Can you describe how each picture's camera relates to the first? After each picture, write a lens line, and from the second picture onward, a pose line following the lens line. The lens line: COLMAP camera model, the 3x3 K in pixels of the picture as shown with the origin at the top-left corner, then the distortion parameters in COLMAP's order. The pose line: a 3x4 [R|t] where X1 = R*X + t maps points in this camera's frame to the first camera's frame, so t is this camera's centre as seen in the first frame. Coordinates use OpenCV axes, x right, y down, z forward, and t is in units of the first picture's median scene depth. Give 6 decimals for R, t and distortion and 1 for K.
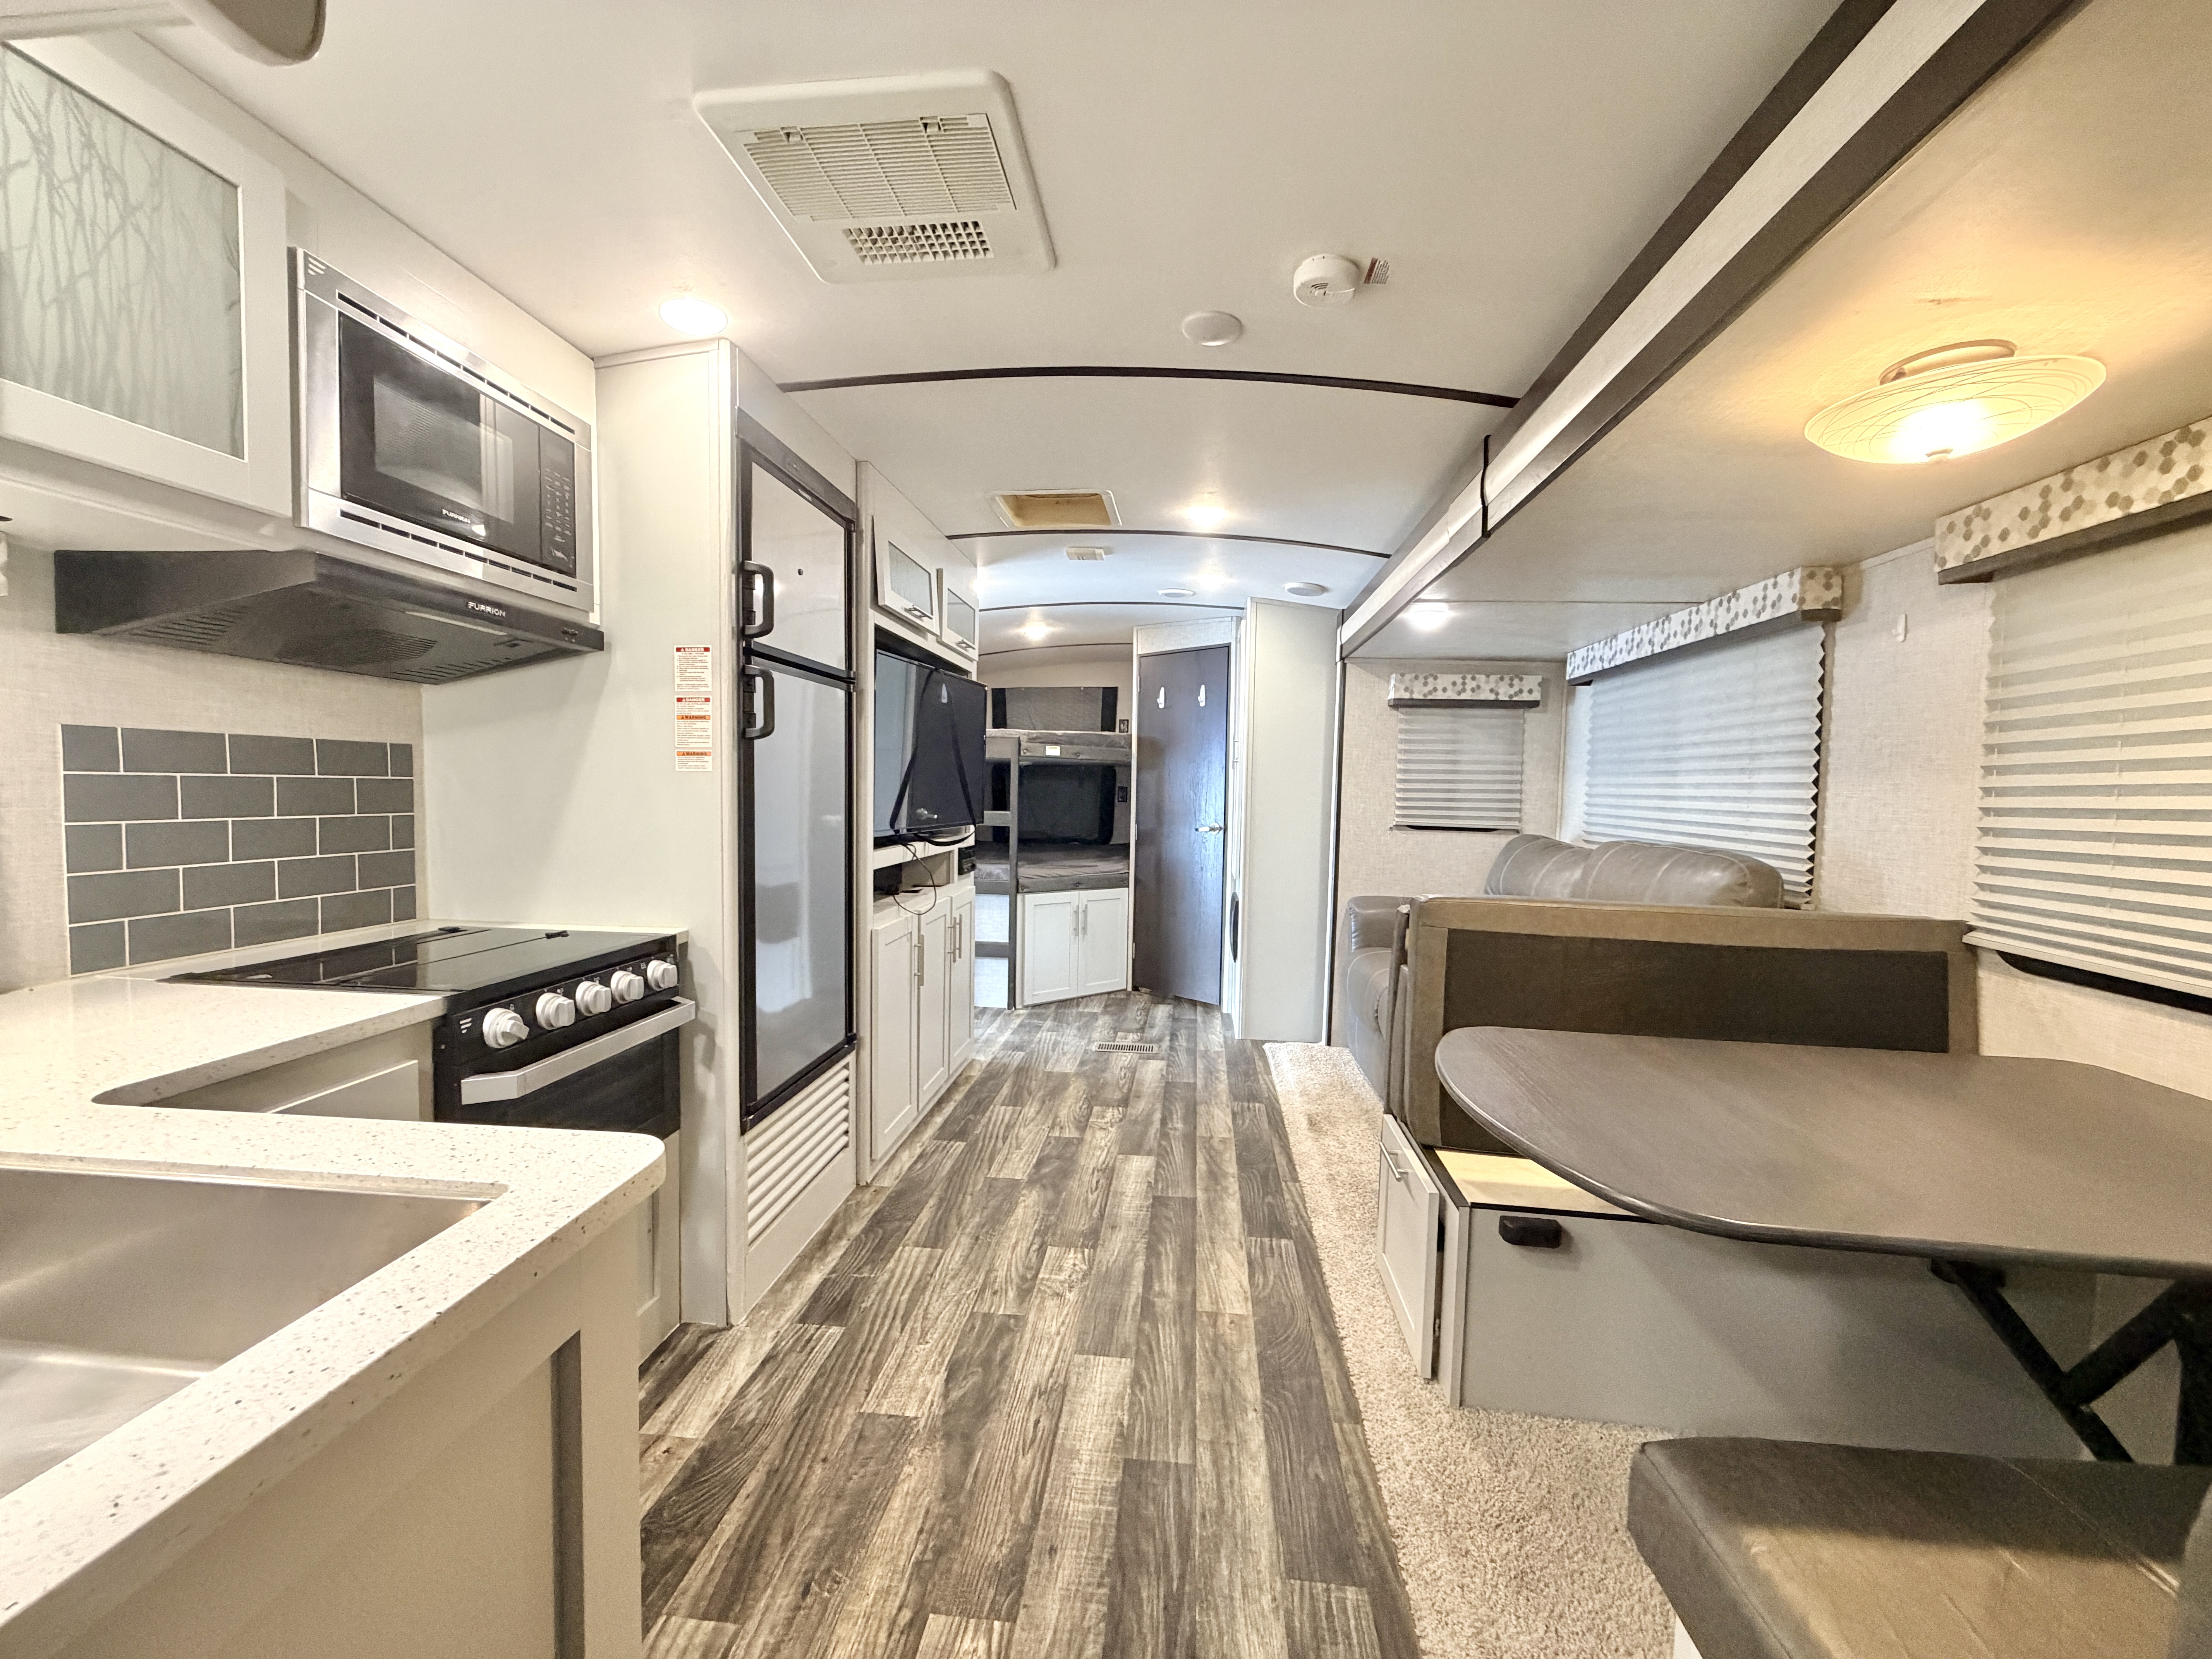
lens RADIAL K [[879.5, 0, 1107.6], [0, 879.5, 824.5], [0, 0, 1]] dist [0.000260, 0.000616]
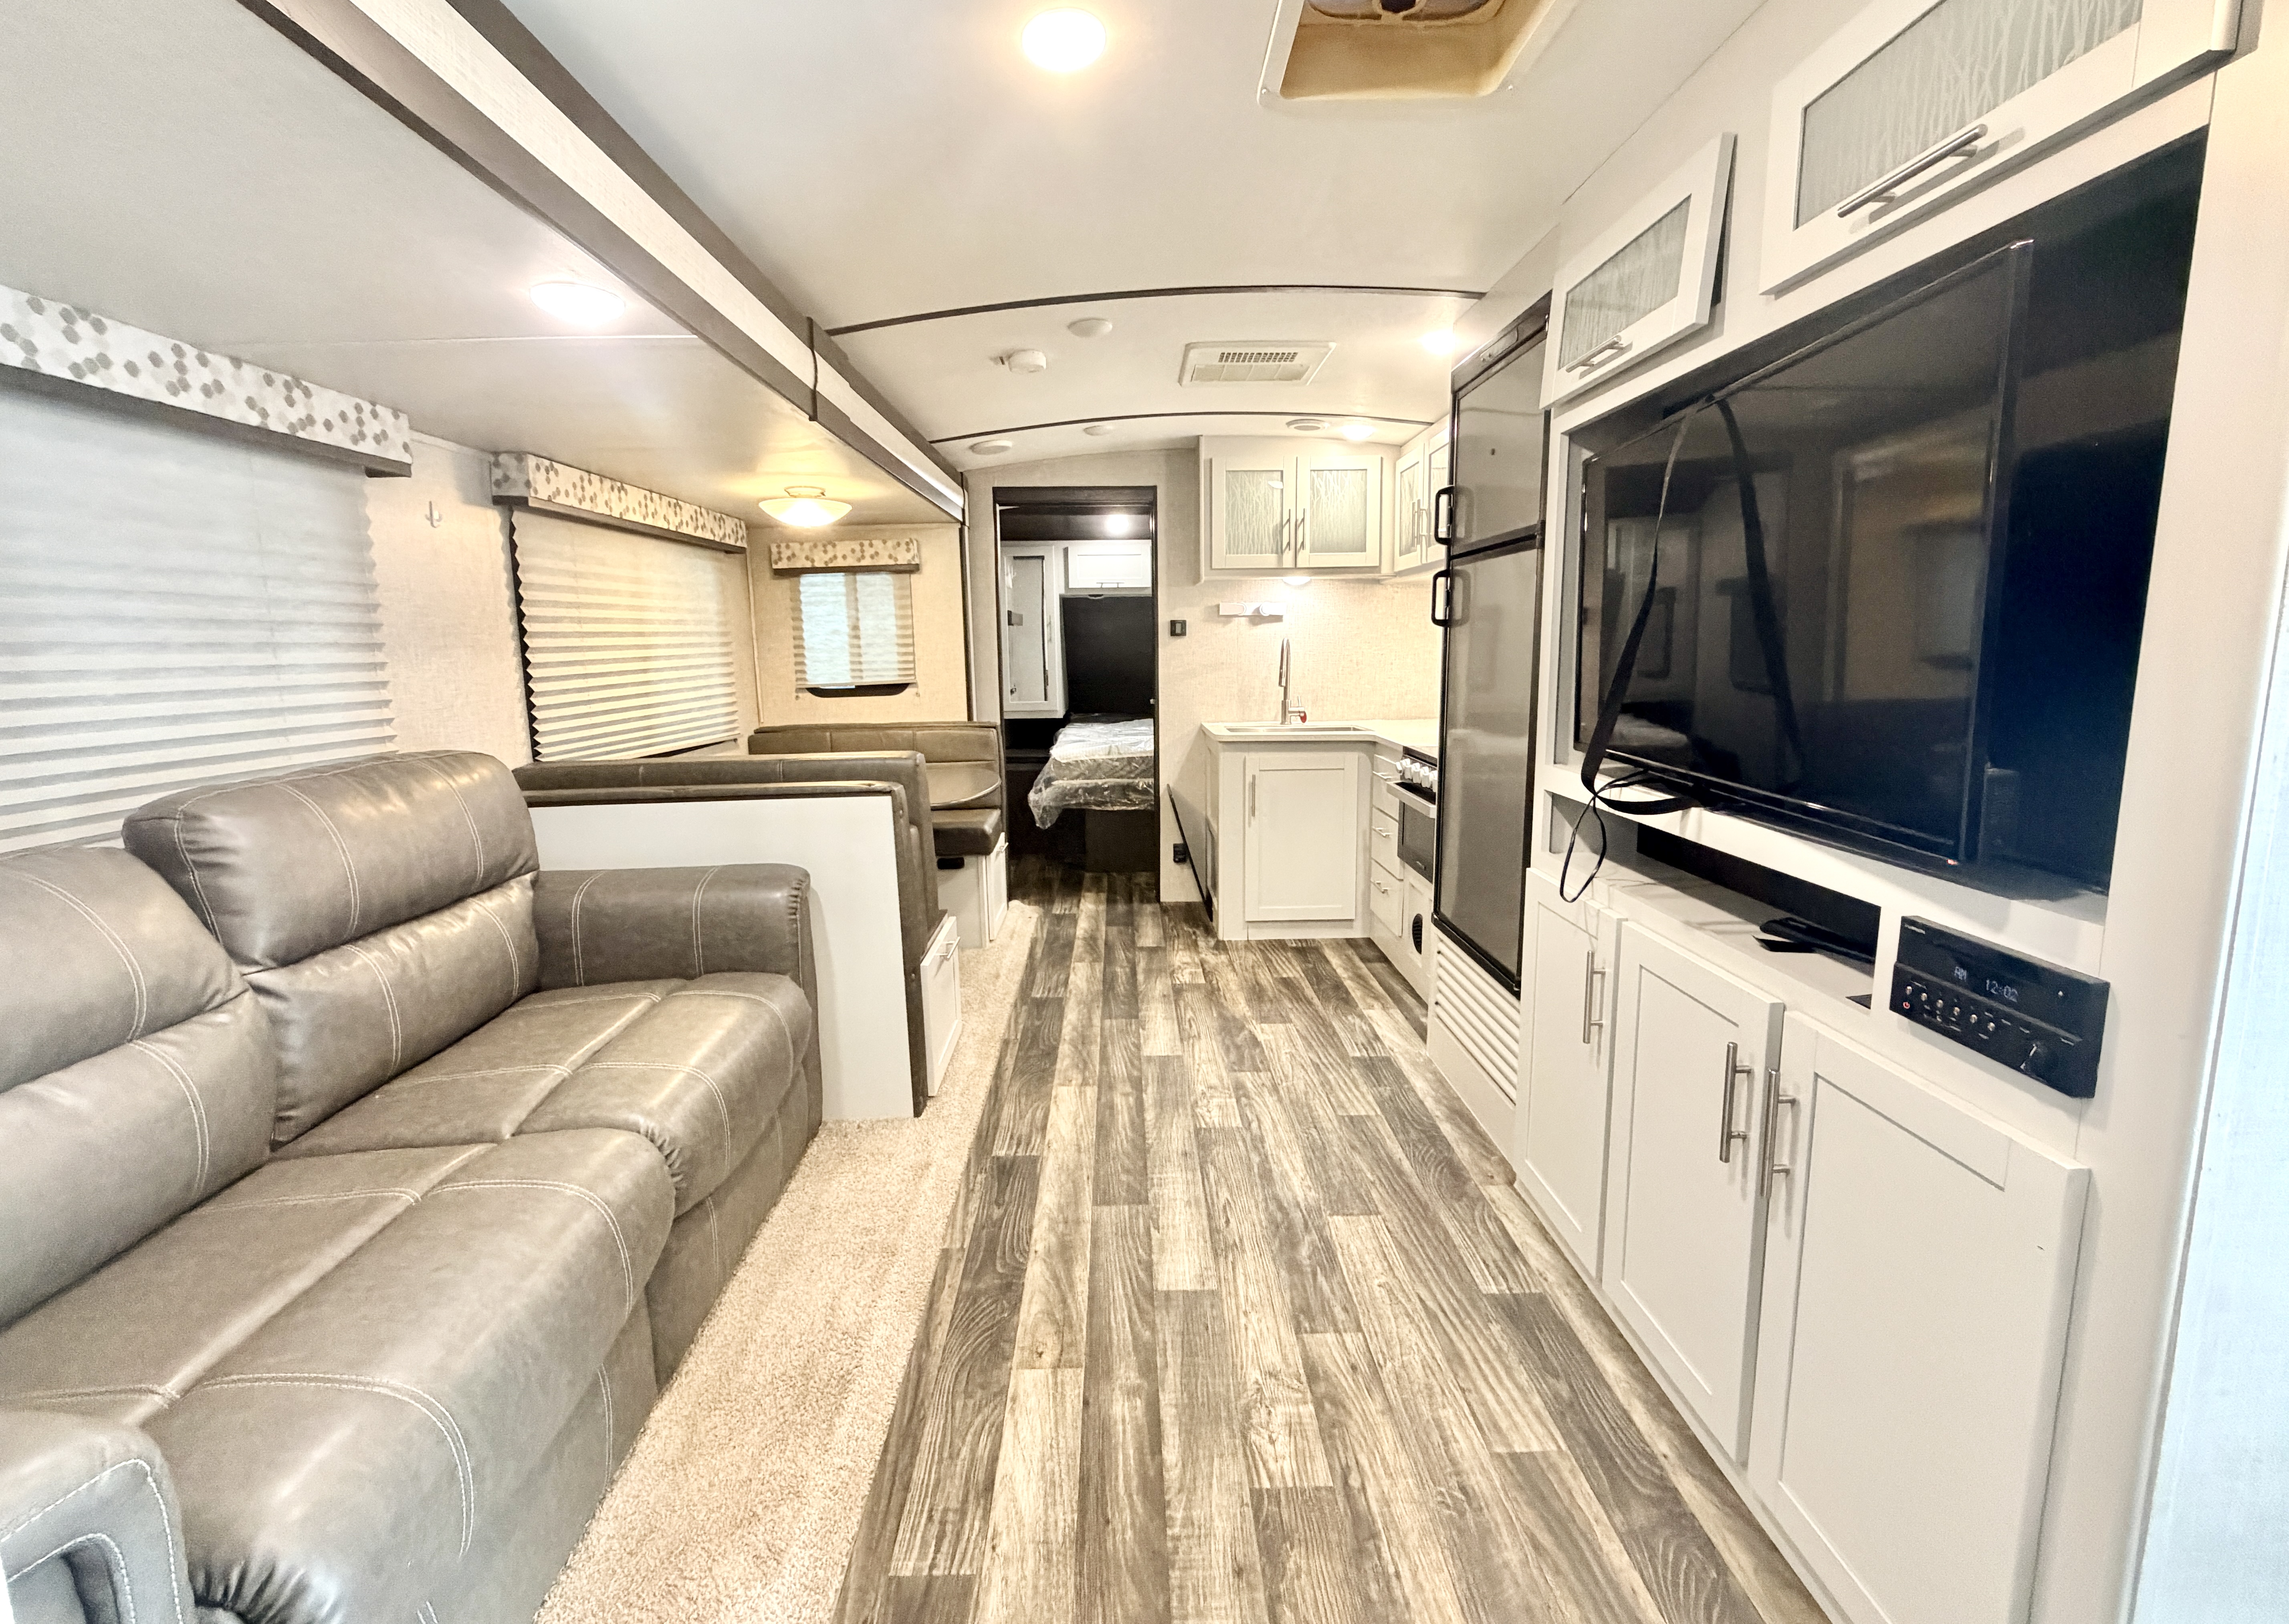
lens RADIAL K [[903.7, 0, 1138.8], [0, 903.7, 763.5], [0, 0, 1]] dist [-0.013548, 0.000269]
pose [[-0.992416, 0.011278, -0.122403, 0.184790], [-0.010007, 0.985065, 0.171894, -0.113524], [0.122514, 0.171815, -0.977481, 2.065338]]
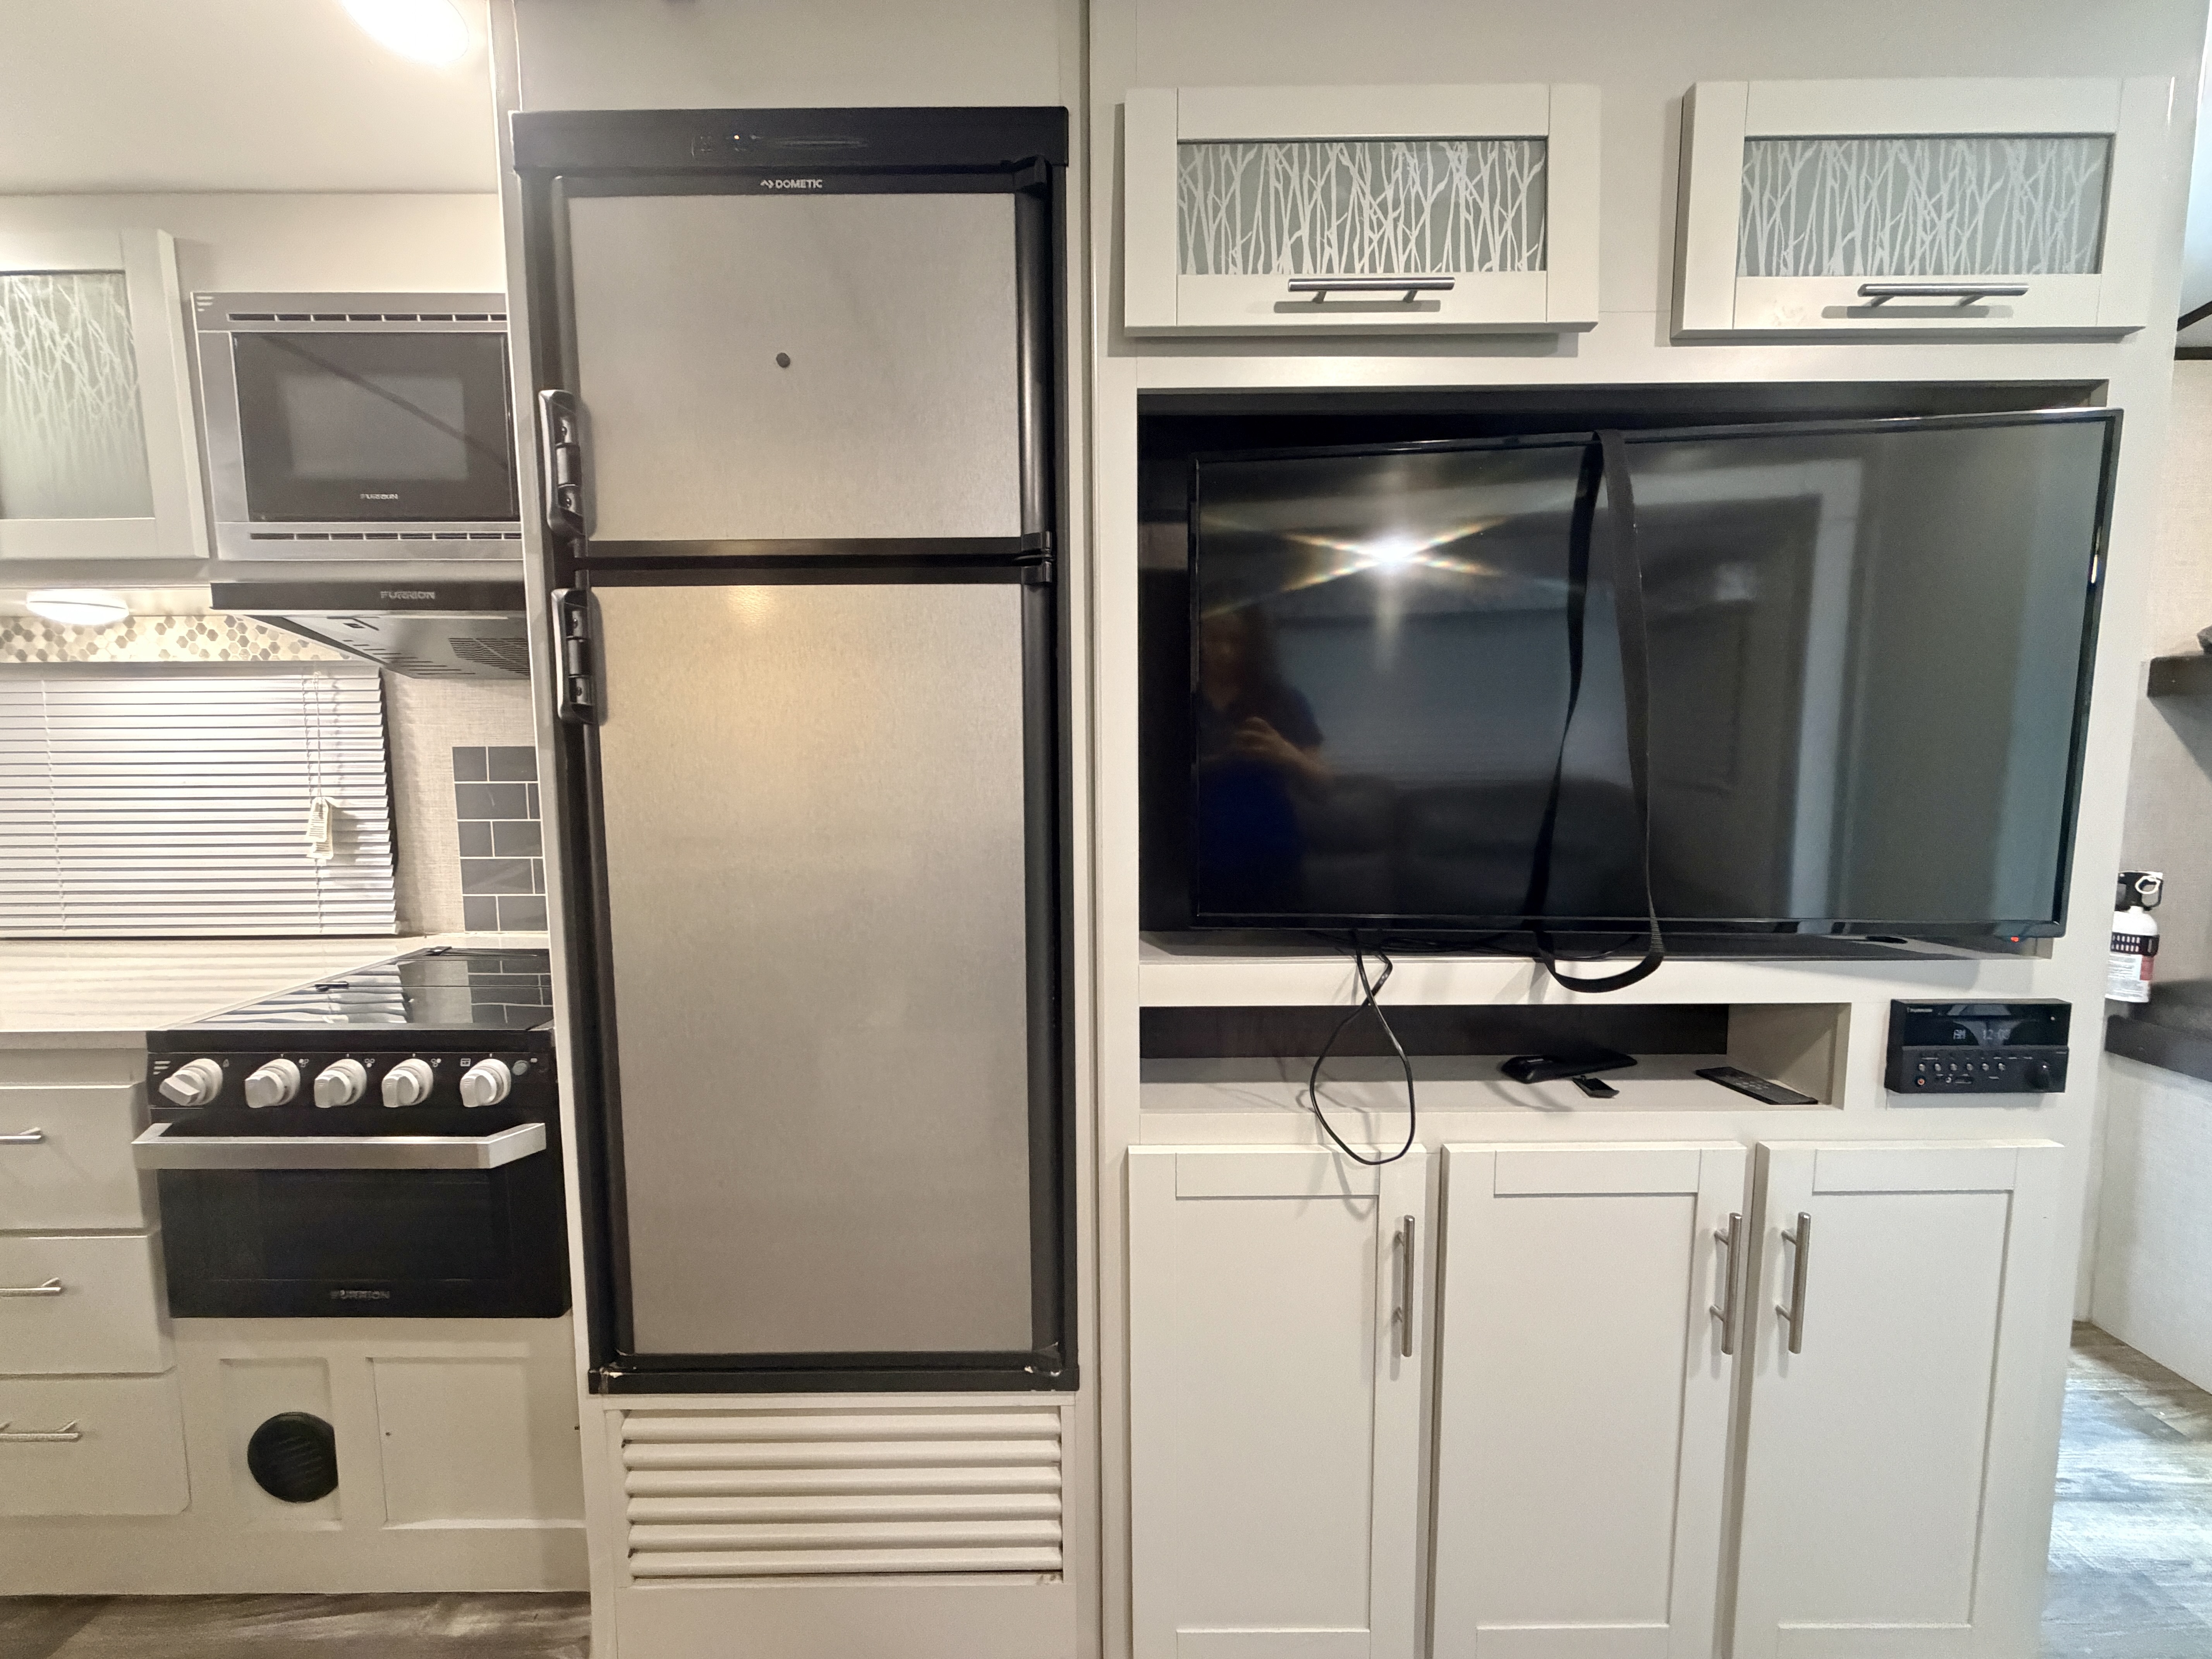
lens RADIAL K [[879.5, 0, 1107.9], [0, 879.5, 829.3], [0, 0, 1]] dist [0.000260, 0.000616]
pose [[0.102688, 0.074857, -0.991893, 0.167243], [-0.035528, 0.996804, 0.071550, -0.074712], [0.994079, 0.027892, 0.105019, 1.162463]]
